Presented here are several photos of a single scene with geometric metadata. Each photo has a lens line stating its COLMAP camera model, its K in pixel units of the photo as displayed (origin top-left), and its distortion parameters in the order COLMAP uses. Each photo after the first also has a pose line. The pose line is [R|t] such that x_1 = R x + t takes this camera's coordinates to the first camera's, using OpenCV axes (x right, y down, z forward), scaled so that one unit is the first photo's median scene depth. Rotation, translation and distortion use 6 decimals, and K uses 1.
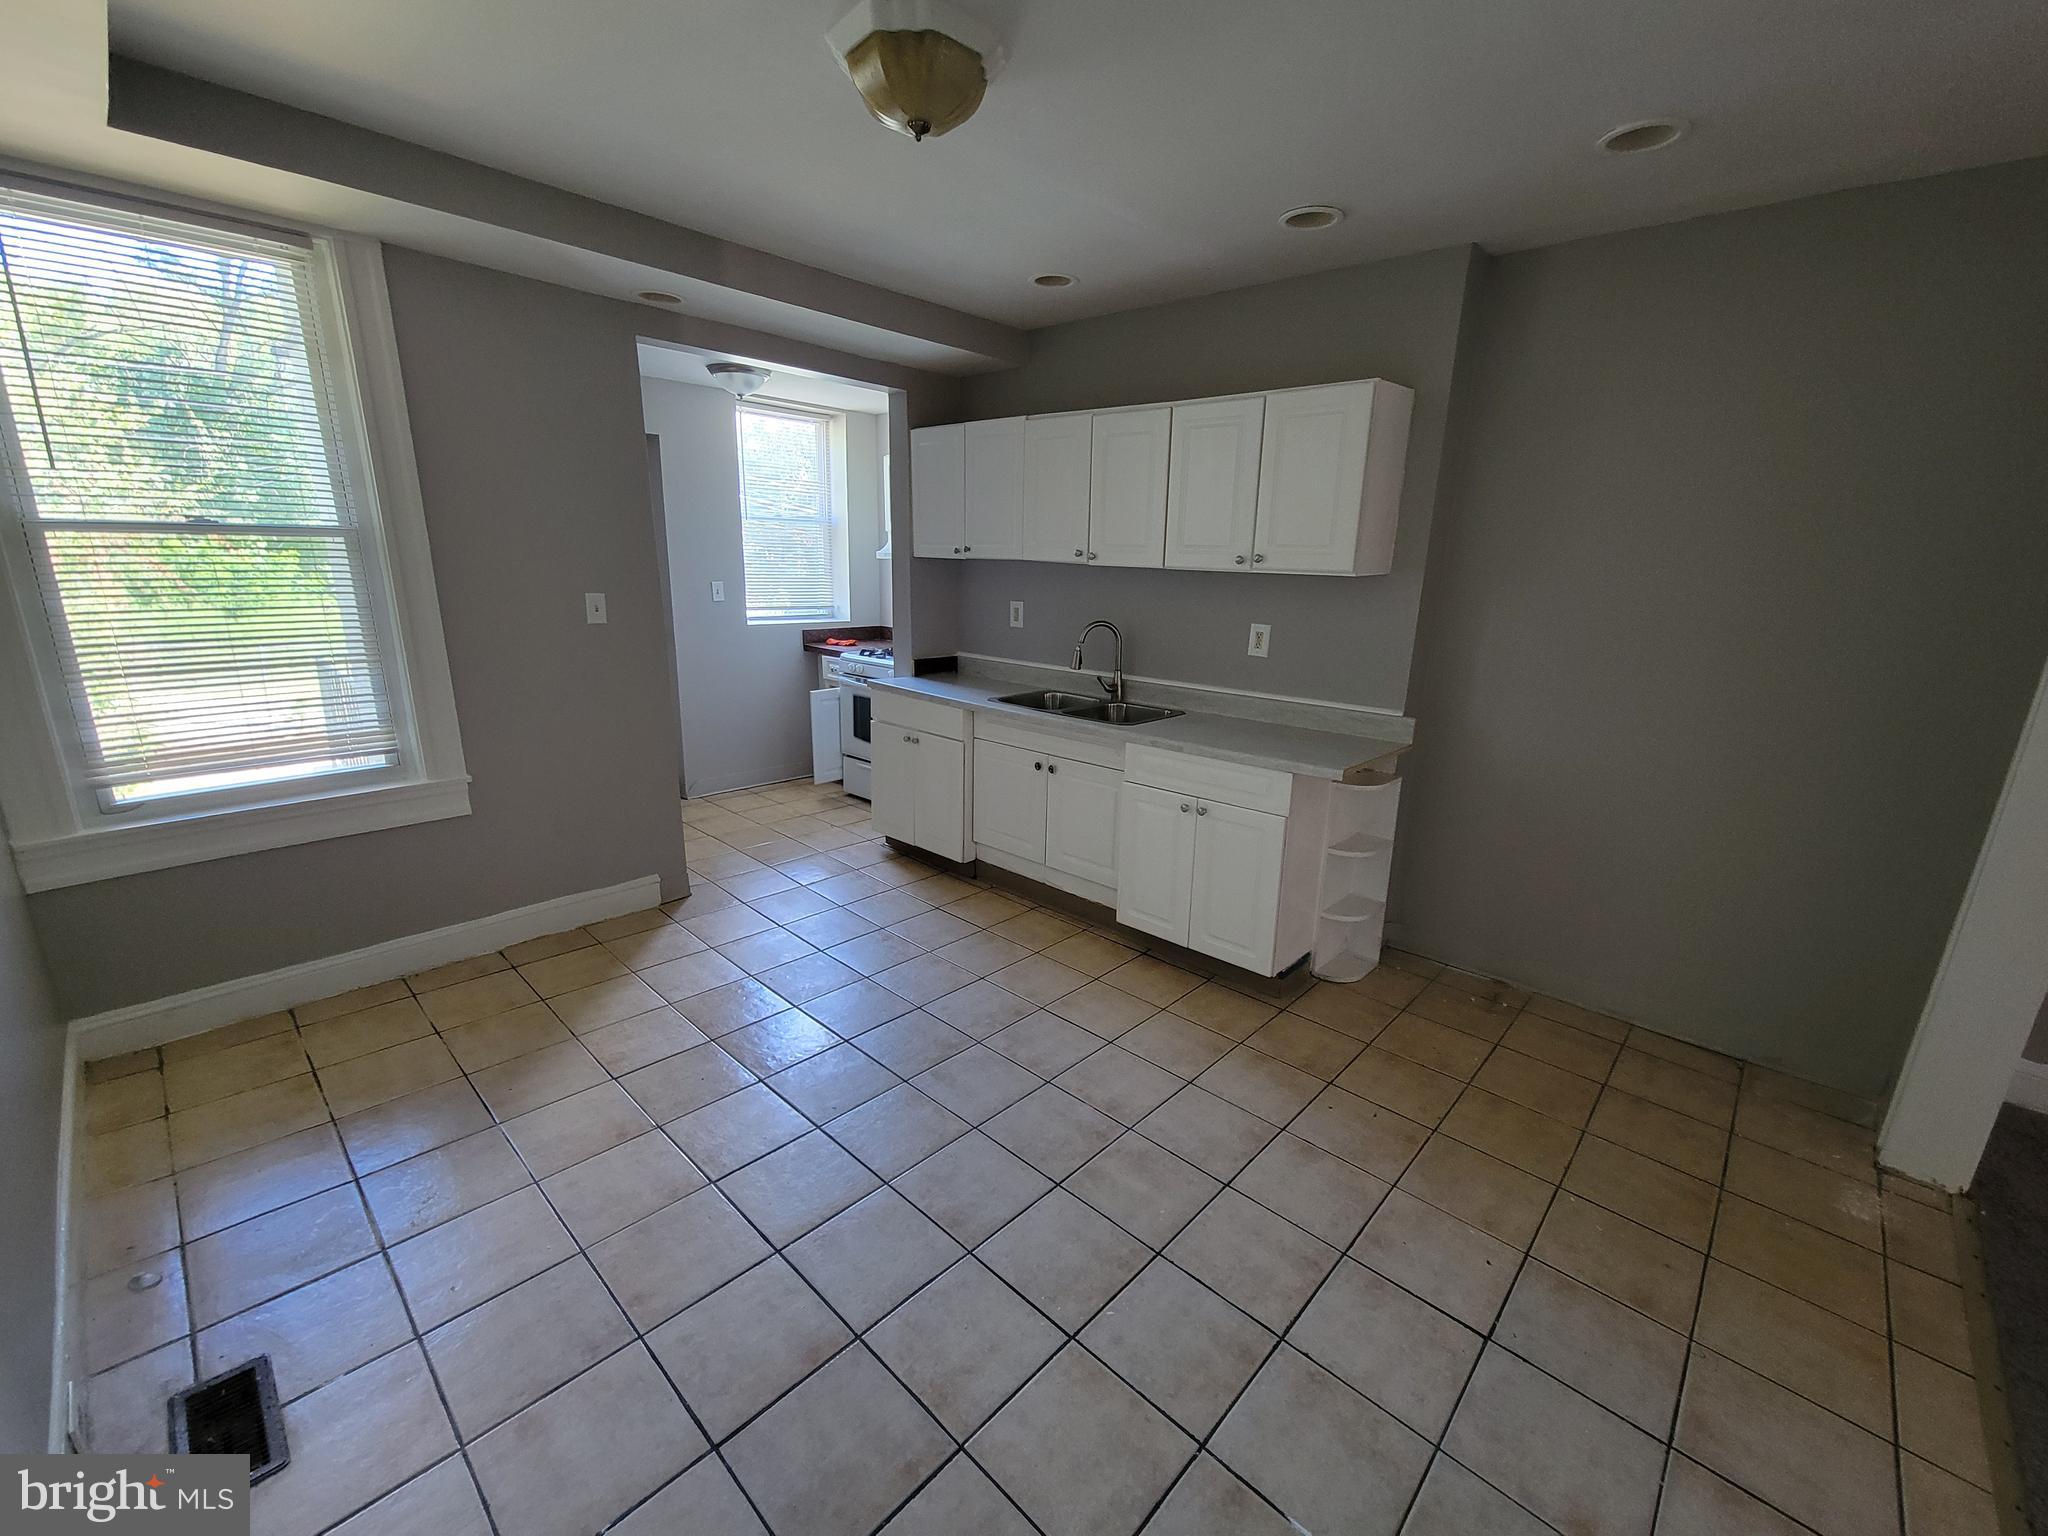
lens RADIAL K [[822.5, 0, 1020.6], [0, 822.5, 771.7], [0, 0, 1]] dist [-0.002450, -0.000168]
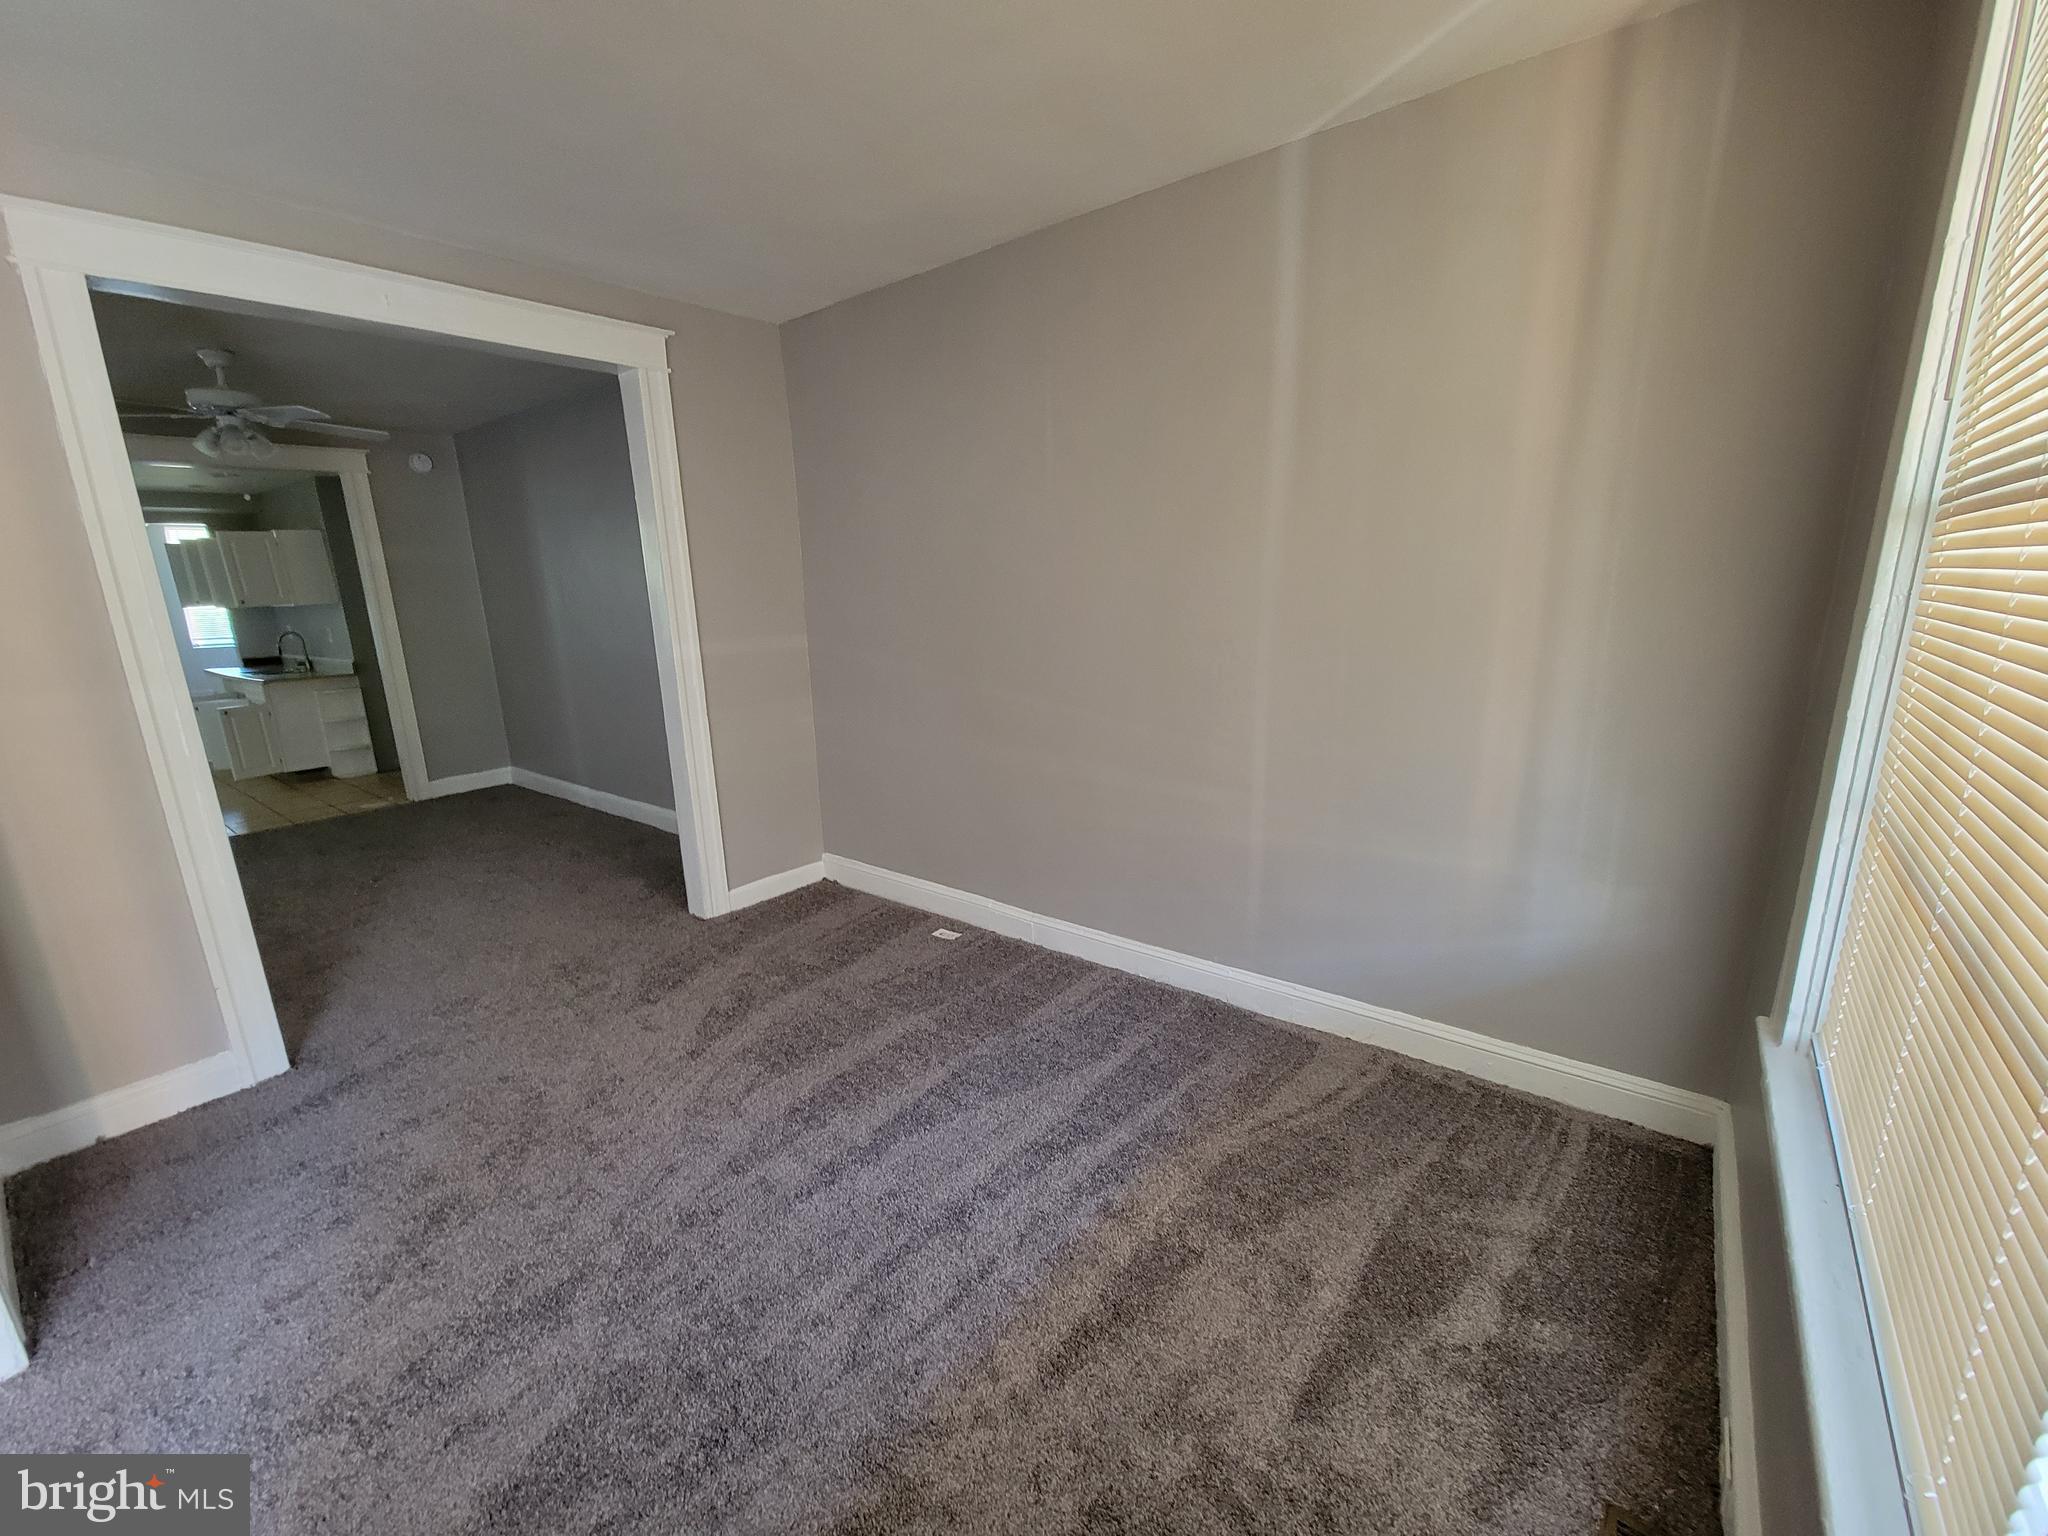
lens RADIAL K [[822.5, 0, 1020.6], [0, 822.5, 771.7], [0, 0, 1]] dist [-0.002450, -0.000168]
pose [[0.993227, -0.072953, 0.090431, 1.858191], [0.075985, 0.996641, -0.030557, 0.403703], [-0.087898, 0.037221, 0.995434, -1.309859]]
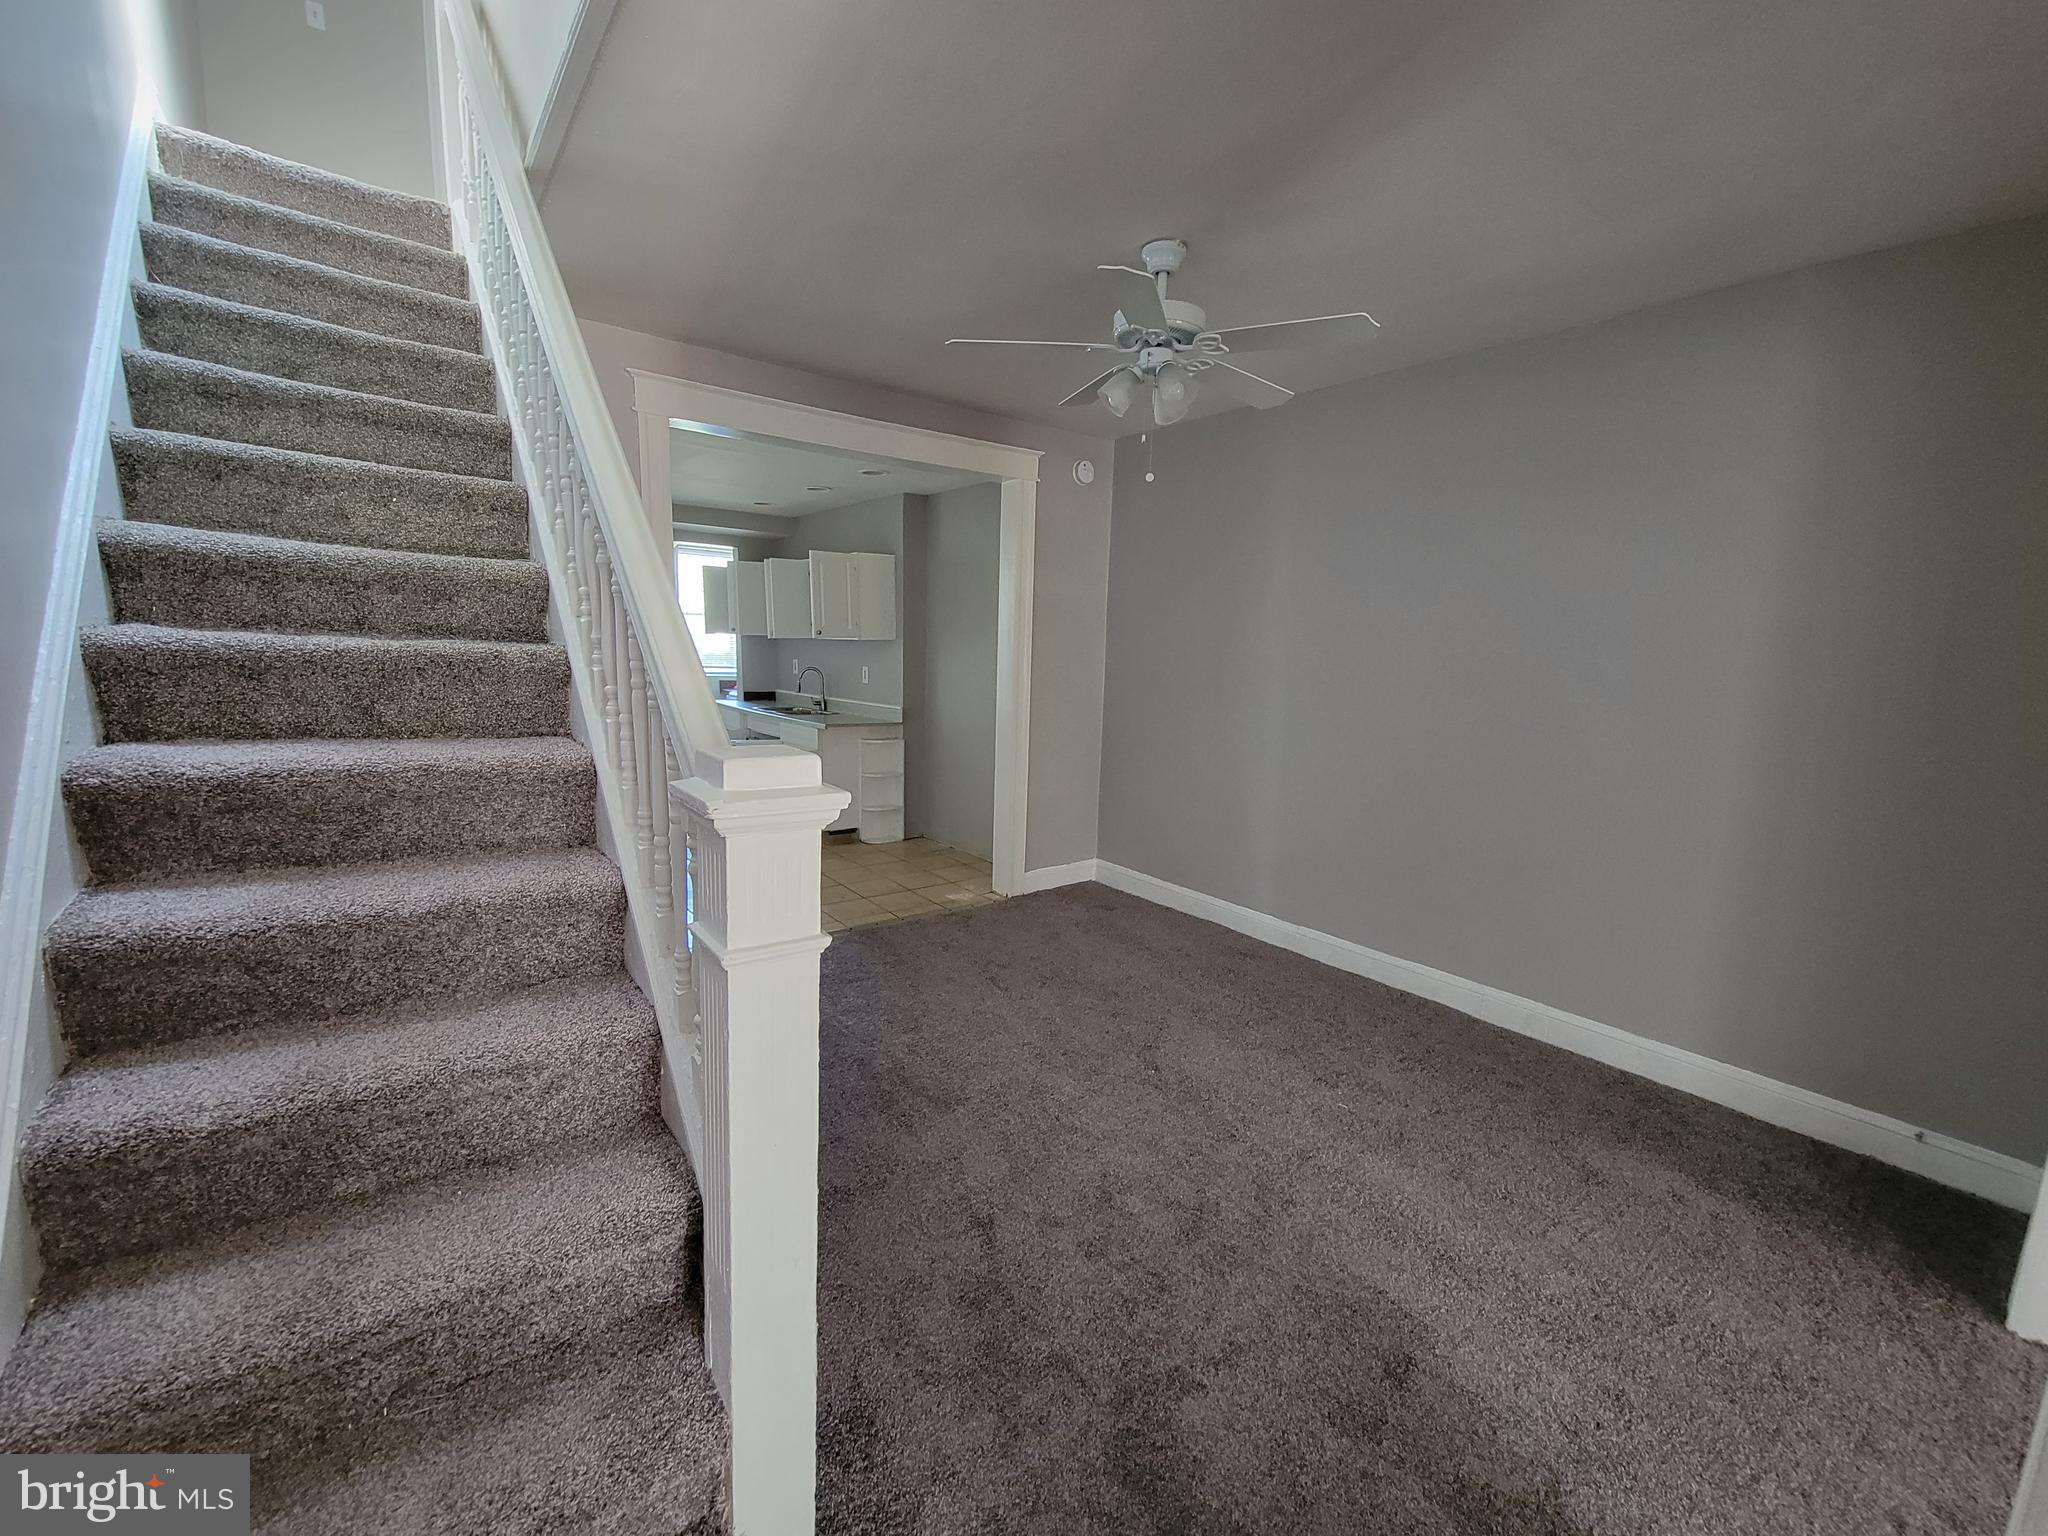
lens RADIAL K [[822.5, 0, 1020.6], [0, 822.5, 771.7], [0, 0, 1]] dist [-0.002450, -0.000168]
pose [[0.988645, 0.030221, -0.147200, 0.914777], [-0.046831, 0.992748, -0.110718, 0.254934], [0.142786, 0.116354, 0.982890, -0.794167]]
